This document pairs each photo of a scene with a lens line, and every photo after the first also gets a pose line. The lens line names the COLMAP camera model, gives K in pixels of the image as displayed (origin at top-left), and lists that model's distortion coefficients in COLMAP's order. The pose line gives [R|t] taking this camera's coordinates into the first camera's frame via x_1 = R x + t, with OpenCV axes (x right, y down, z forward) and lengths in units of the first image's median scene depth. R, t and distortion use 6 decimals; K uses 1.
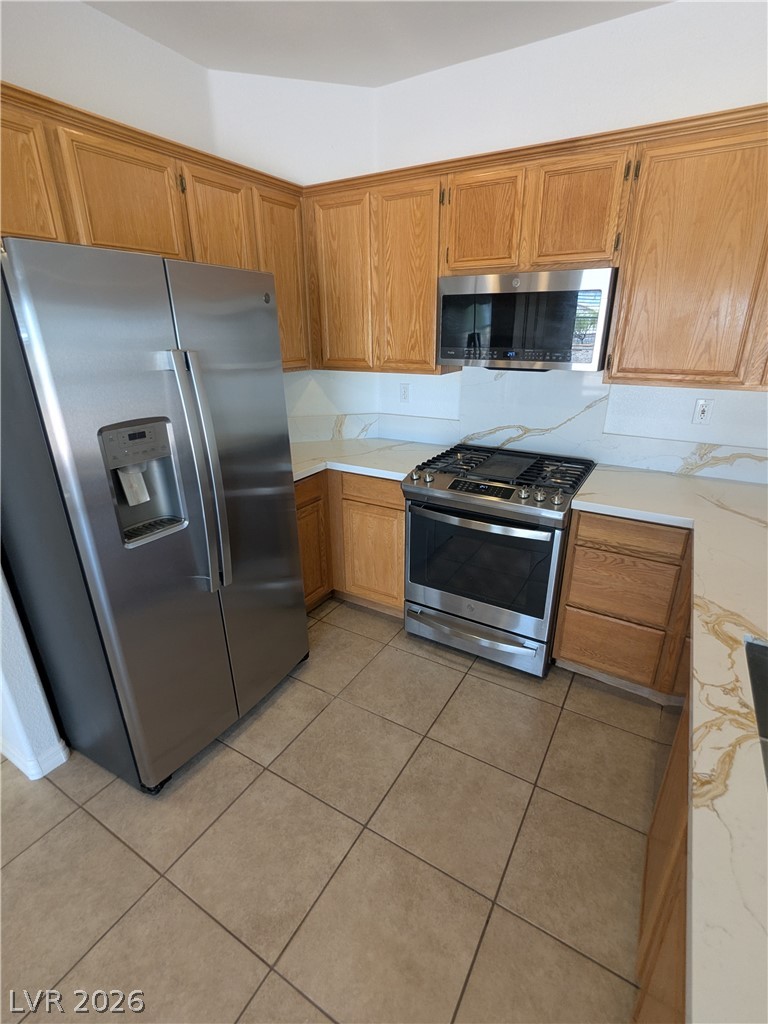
lens RADIAL K [[485.6, 0, 387.1], [0, 485.6, 511.8], [0, 0, 1]] dist [-0.008860, 0.005846]
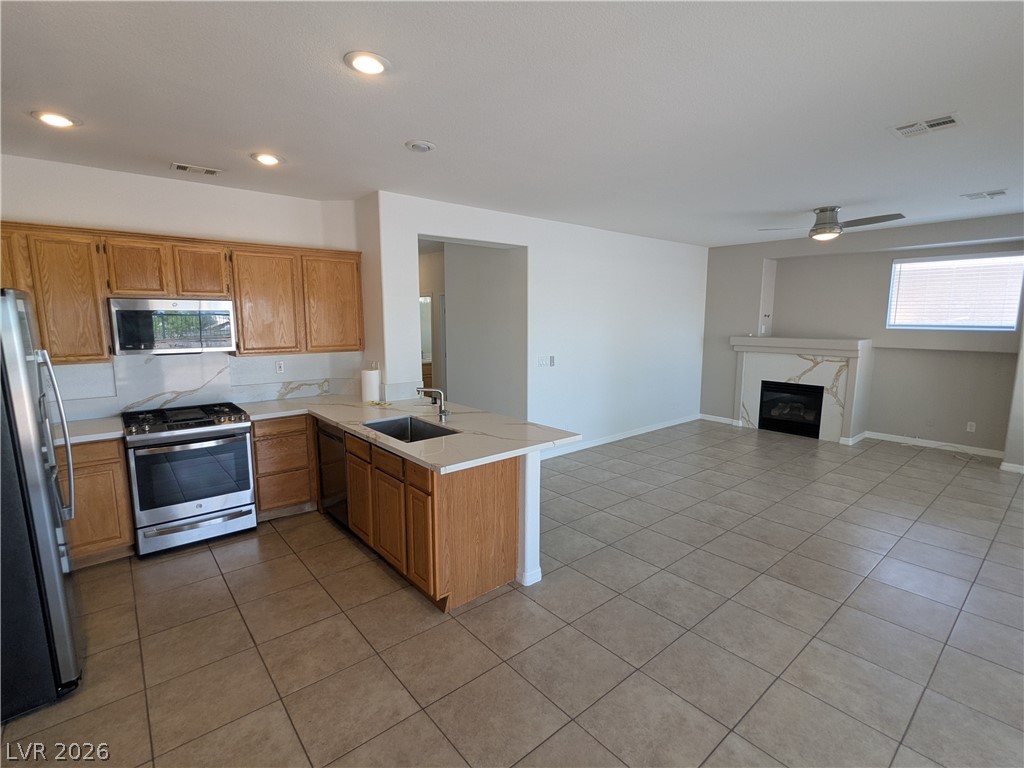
lens RADIAL K [[485.6, 0, 512.5], [0, 485.6, 385.0], [0, 0, 1]] dist [-0.008860, 0.005846]
pose [[0.327217, -0.127678, 0.936284, -0.994215], [0.335838, 0.941855, 0.011068, 0.177663], [-0.883256, 0.310818, 0.351071, -0.573666]]
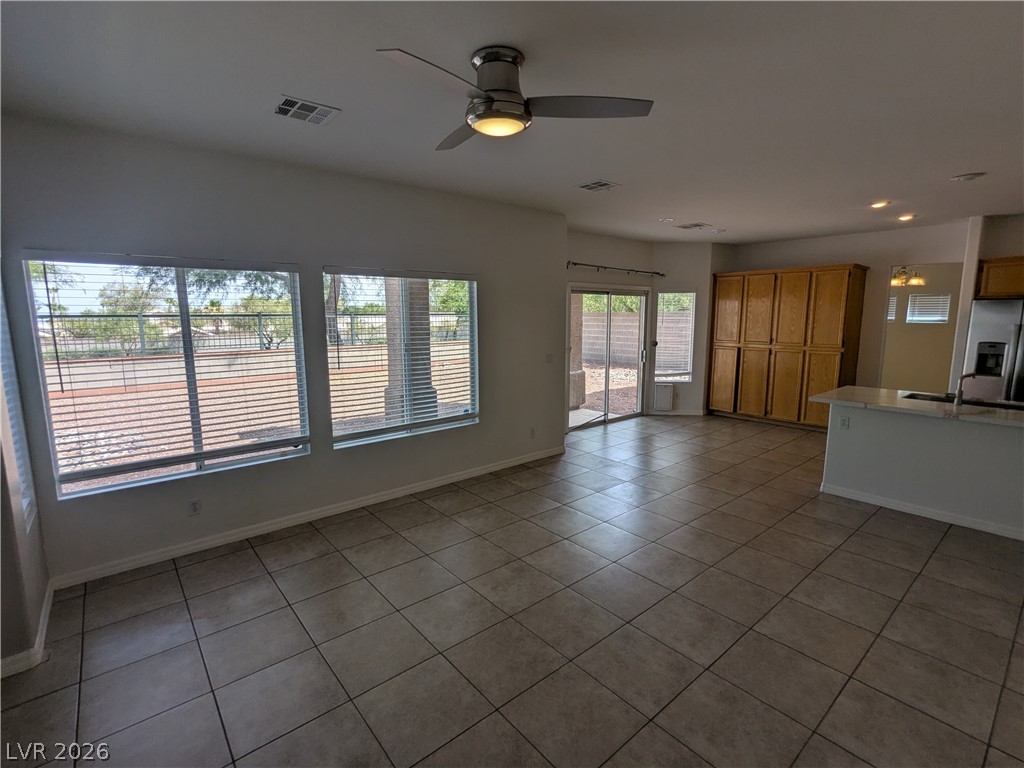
lens RADIAL K [[489.4, 0, 512.0], [0, 489.4, 384.0], [0, 0, 1]] dist [-0.001325, 0.006306]
pose [[-0.320169, 0.144740, -0.936238, 2.864399], [-0.334114, 0.907507, 0.254556, 0.254125], [0.886487, 0.394311, -0.242196, -0.830566]]
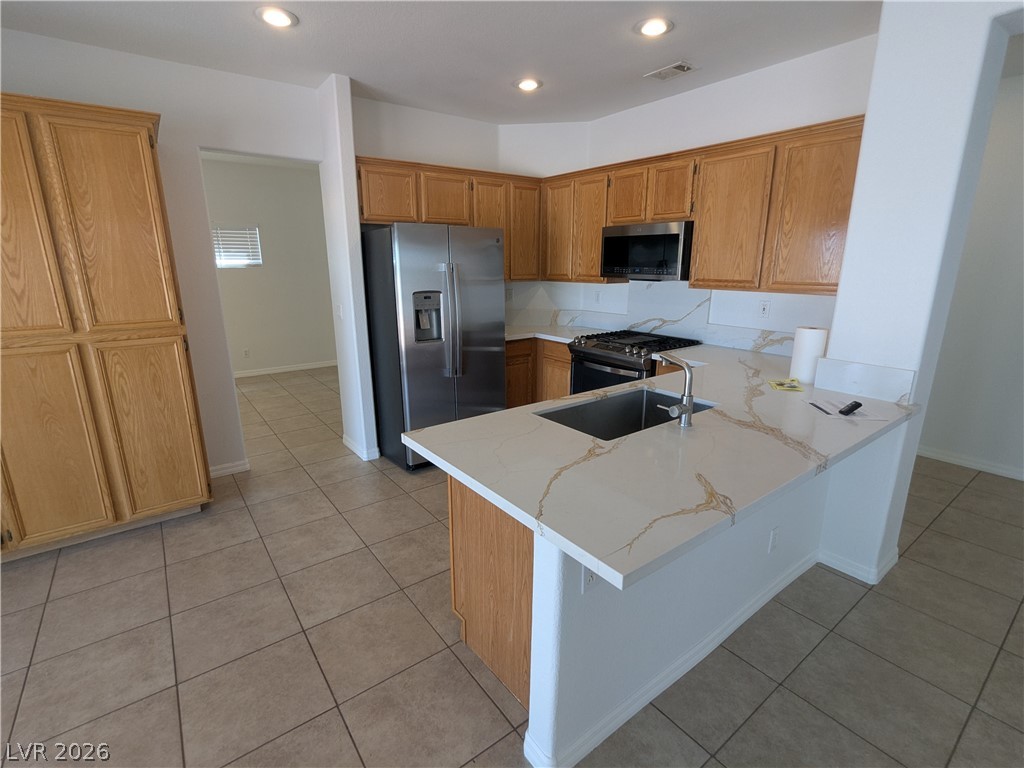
lens RADIAL K [[485.6, 0, 512.5], [0, 485.6, 385.0], [0, 0, 1]] dist [-0.008860, 0.005846]
pose [[0.925728, 0.098508, -0.365135, 0.540224], [-0.138892, 0.986569, -0.085973, 0.285210], [0.351762, 0.130302, 0.926976, -0.692830]]
